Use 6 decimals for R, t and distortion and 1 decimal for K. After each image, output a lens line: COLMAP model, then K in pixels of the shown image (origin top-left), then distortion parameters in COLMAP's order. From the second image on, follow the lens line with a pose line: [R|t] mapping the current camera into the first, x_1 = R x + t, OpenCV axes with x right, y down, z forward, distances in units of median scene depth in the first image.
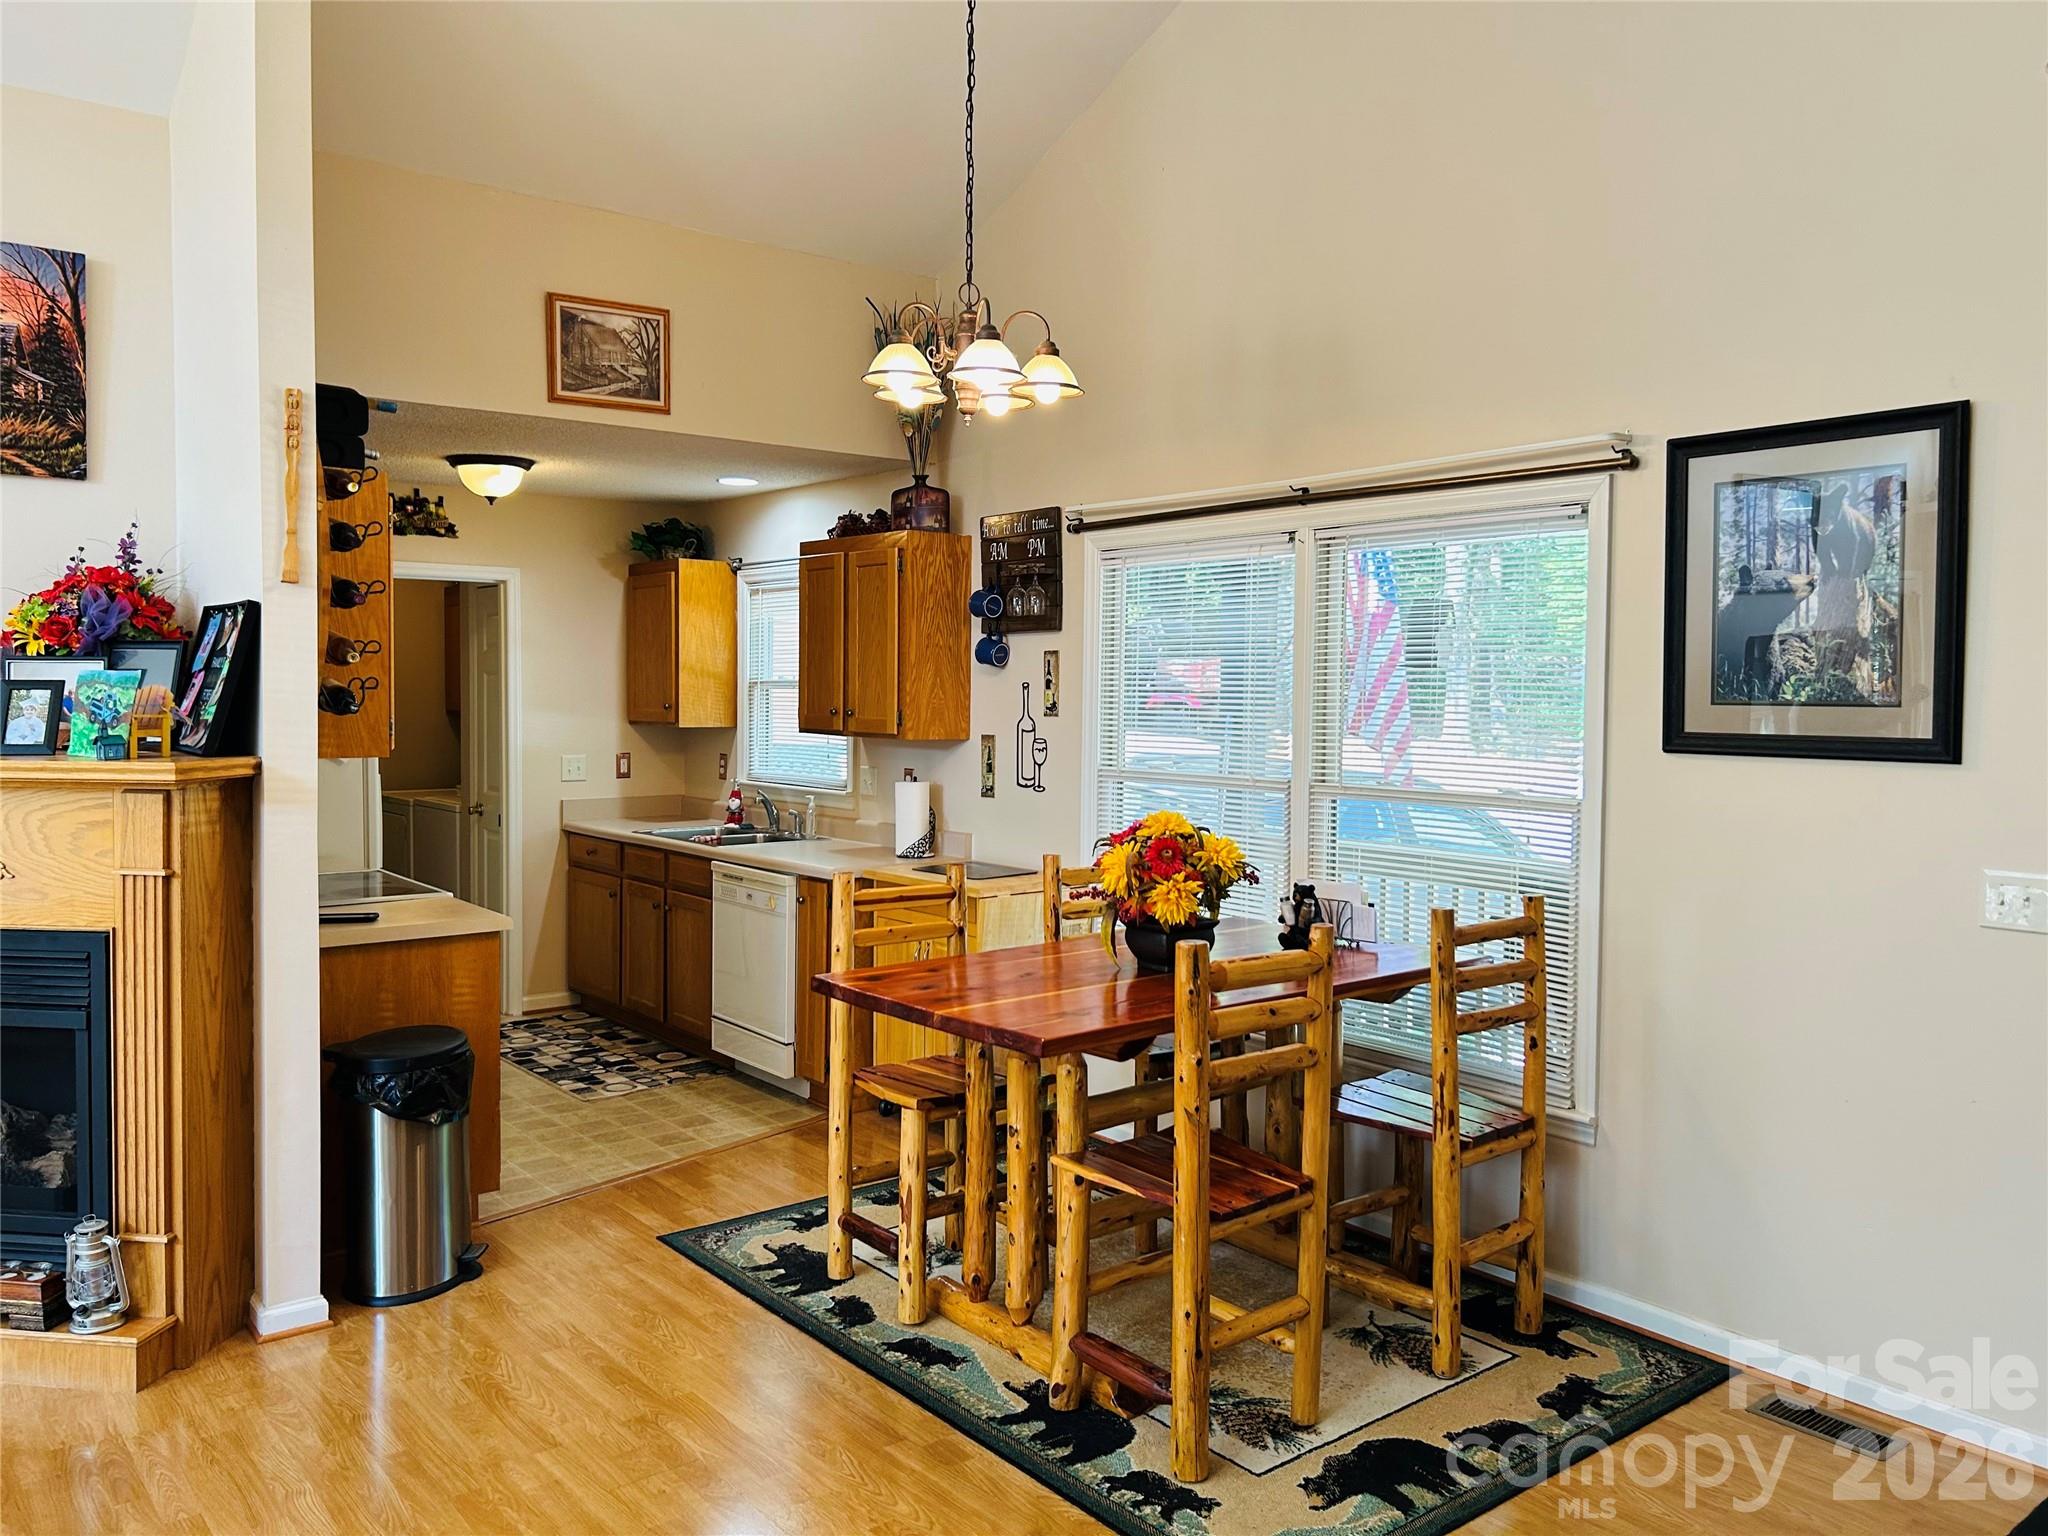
lens RADIAL K [[1543.5, 0, 1043.3], [0, 1543.5, 749.1], [0, 0, 1]] dist [0.058197, -0.067126]
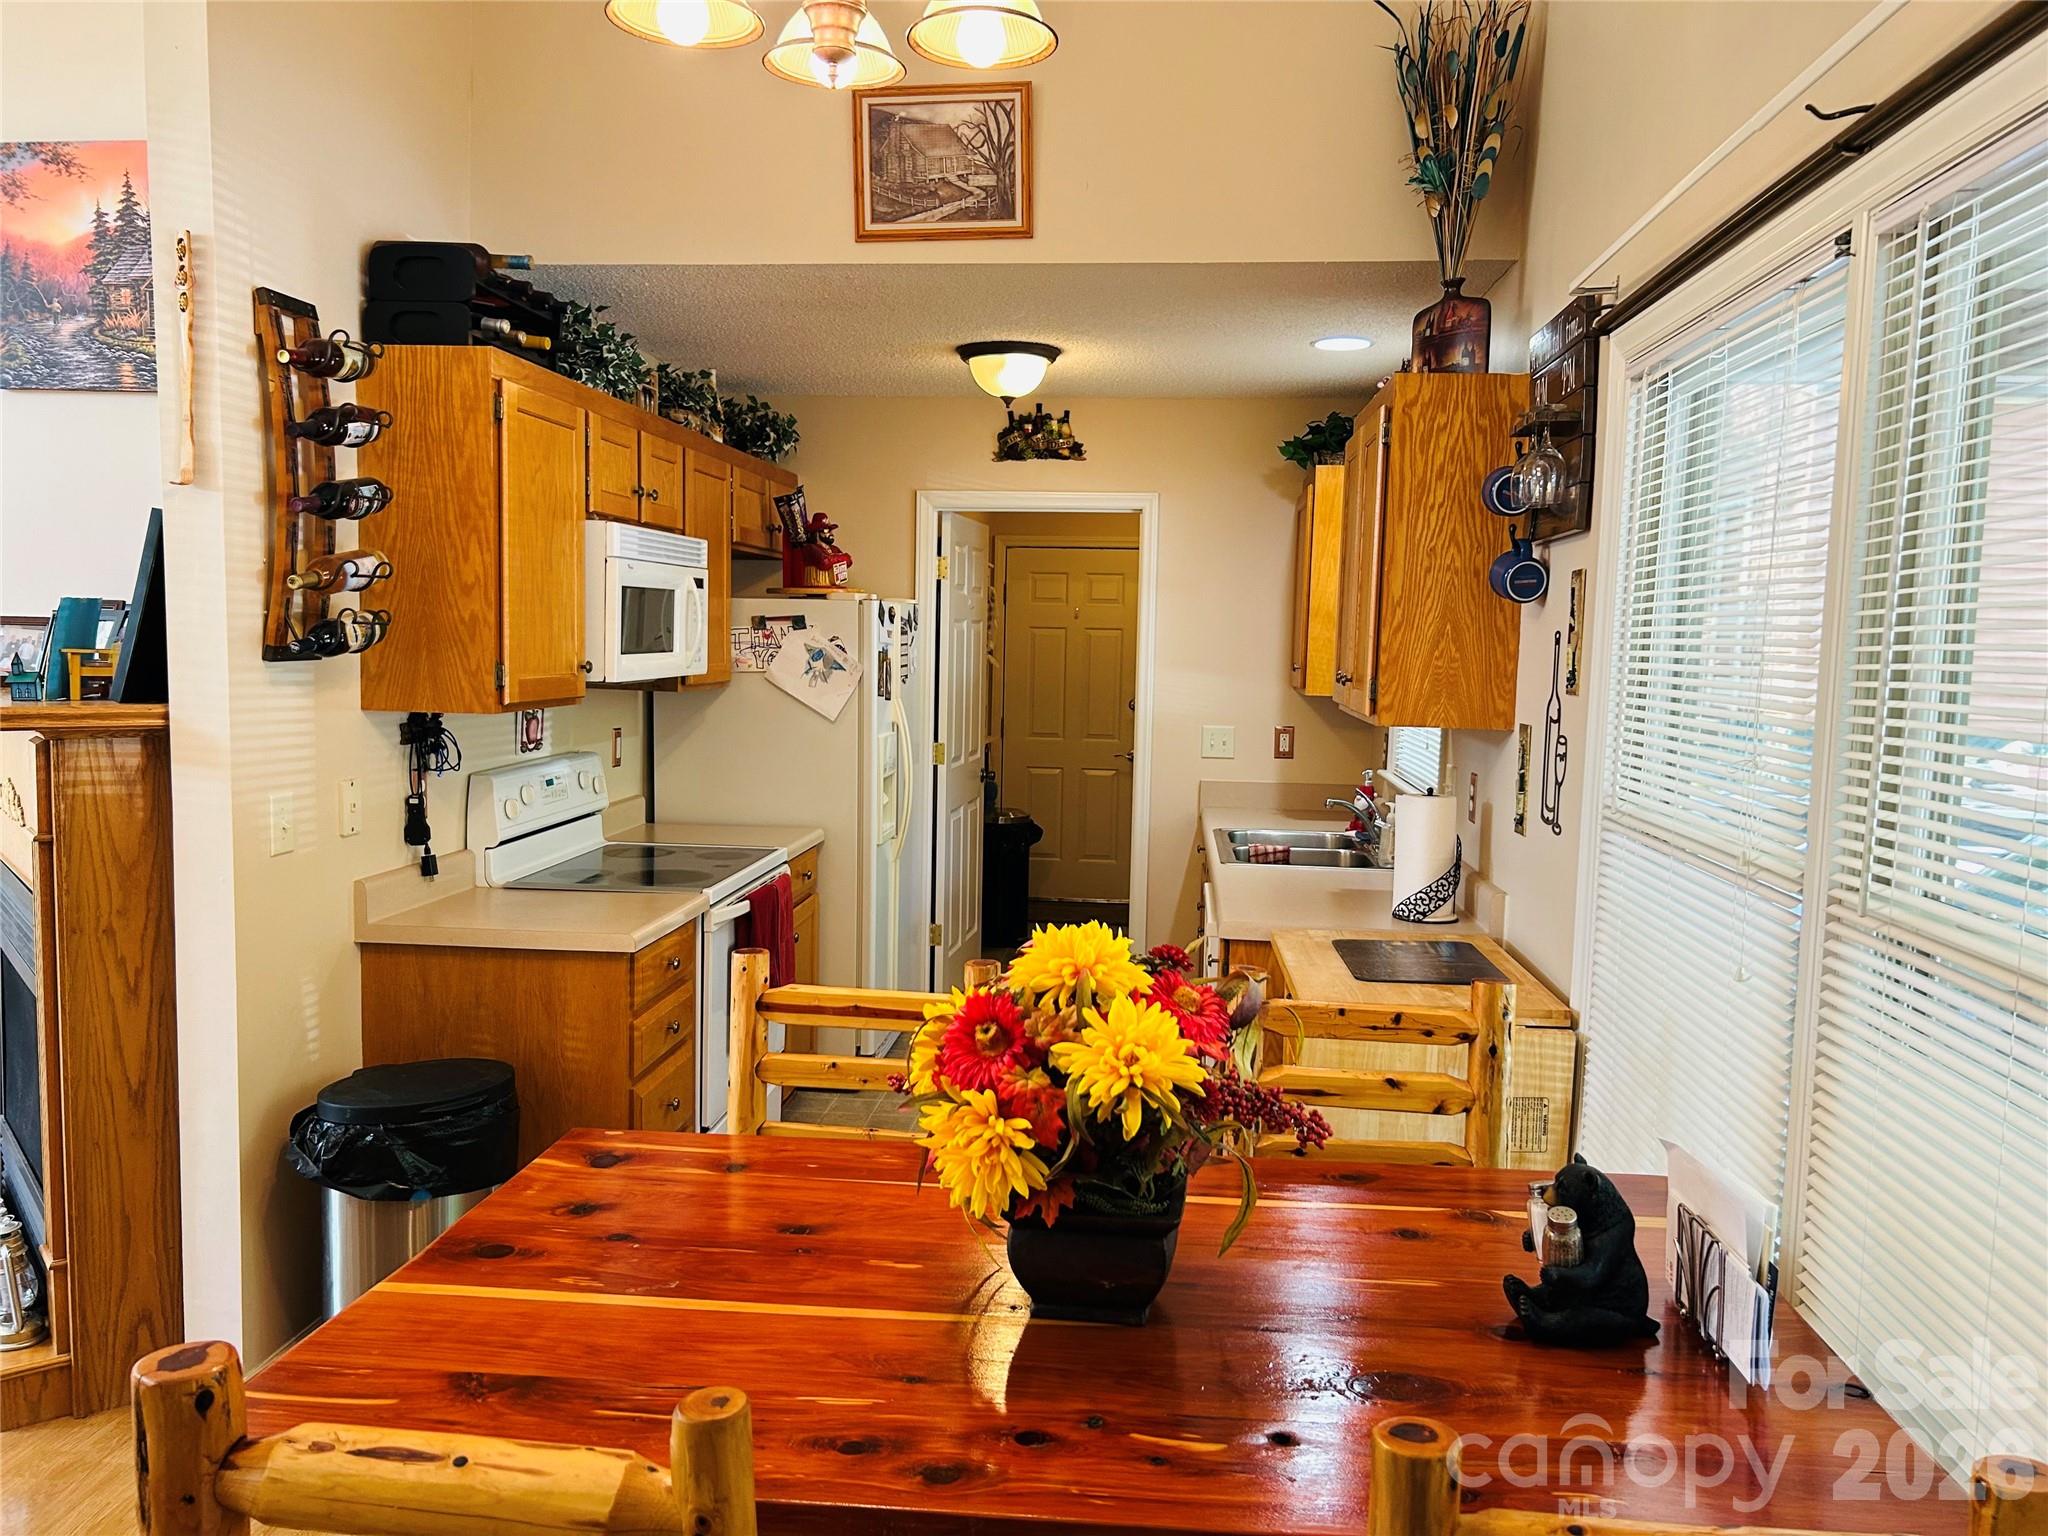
lens RADIAL K [[1543.5, 0, 1031.4], [0, 1543.5, 775.8], [0, 0, 1]] dist [0.058197, -0.067126]
pose [[0.711038, 0.071122, -0.699547, 0.256380], [-0.043319, 0.997412, 0.057375, -0.016370], [0.701818, -0.010492, 0.712279, 0.500122]]
